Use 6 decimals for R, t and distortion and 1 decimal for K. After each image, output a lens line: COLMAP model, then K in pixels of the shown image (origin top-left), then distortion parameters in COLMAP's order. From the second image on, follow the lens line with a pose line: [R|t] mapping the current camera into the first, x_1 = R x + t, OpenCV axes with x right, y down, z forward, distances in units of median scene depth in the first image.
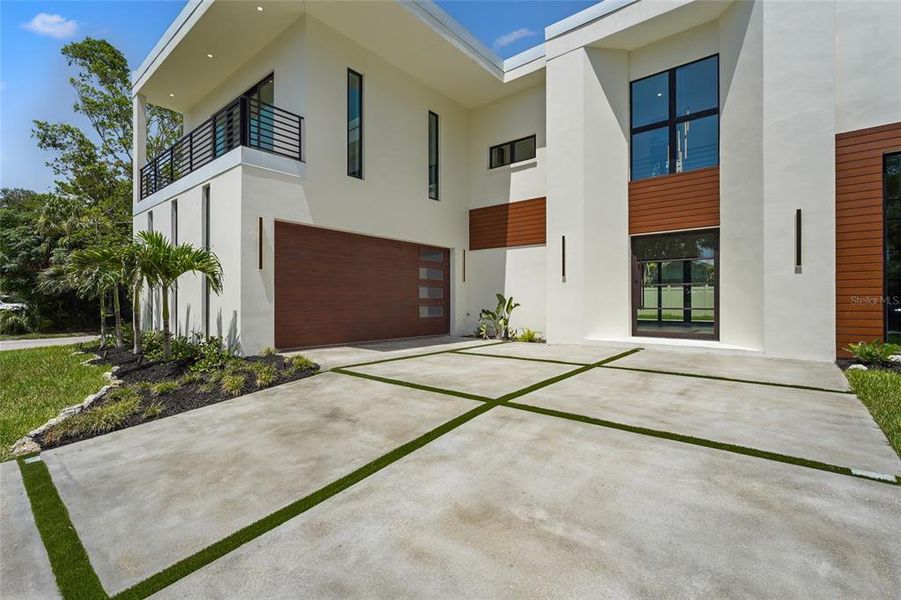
lens RADIAL K [[407.4, 0, 458.6], [0, 407.4, 296.9], [0, 0, 1]] dist [0.001220, 0.000256]
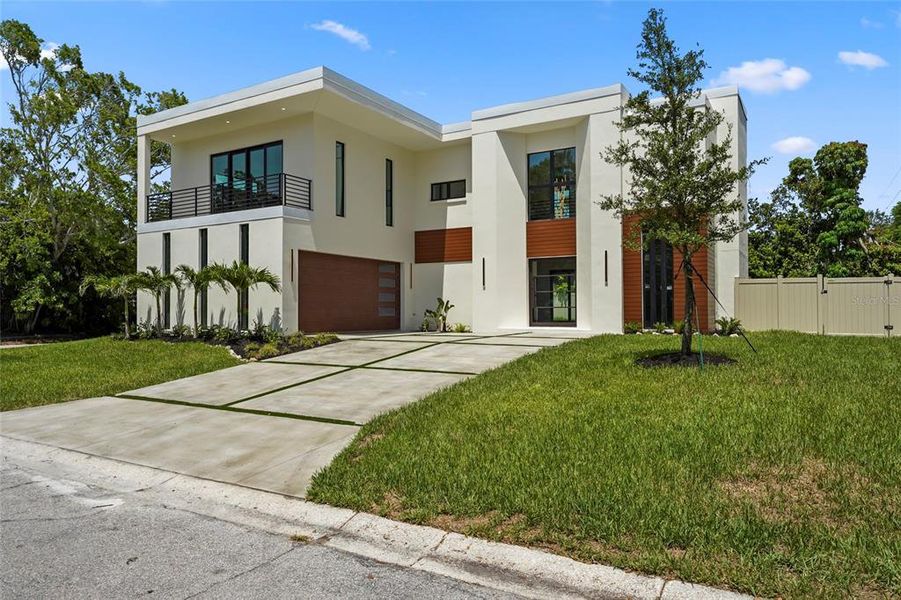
lens RADIAL K [[610.5, 0, 461.5], [0, 610.5, 300.9], [0, 0, 1]] dist [-0.001612, 0.006439]
pose [[0.987846, -0.000995, 0.155433, -0.147329], [0.001990, 0.999979, -0.006243, 0.016434], [-0.155424, 0.006477, 0.987827, -1.052814]]
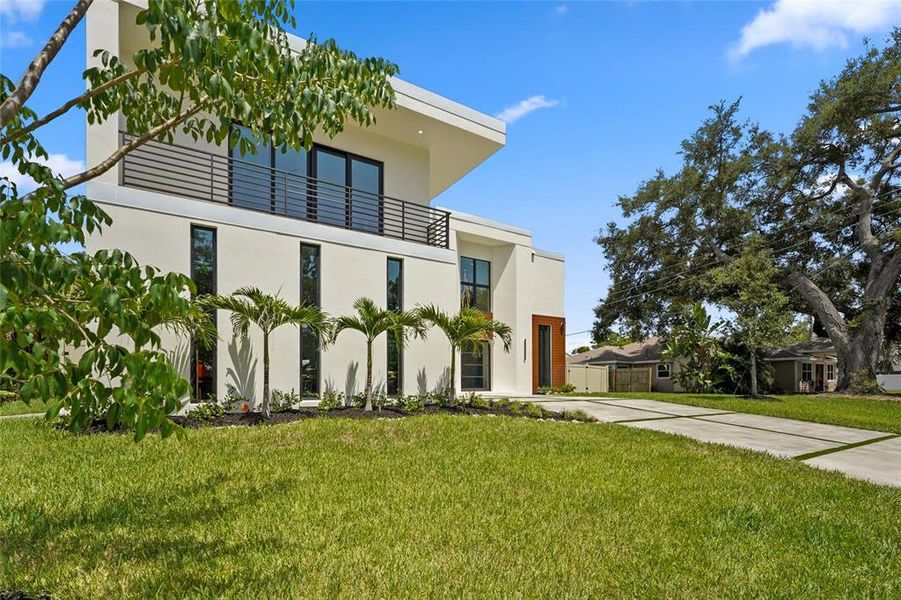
lens RADIAL K [[431.6, 0, 447.9], [0, 431.6, 381.7], [0, 0, 1]] dist [-0.002649, -0.000241]
pose [[0.319537, 0.008280, 0.947538, -1.359581], [-0.004915, 0.999963, -0.007081, 0.061688], [-0.947561, -0.002395, 0.319566, 0.383418]]
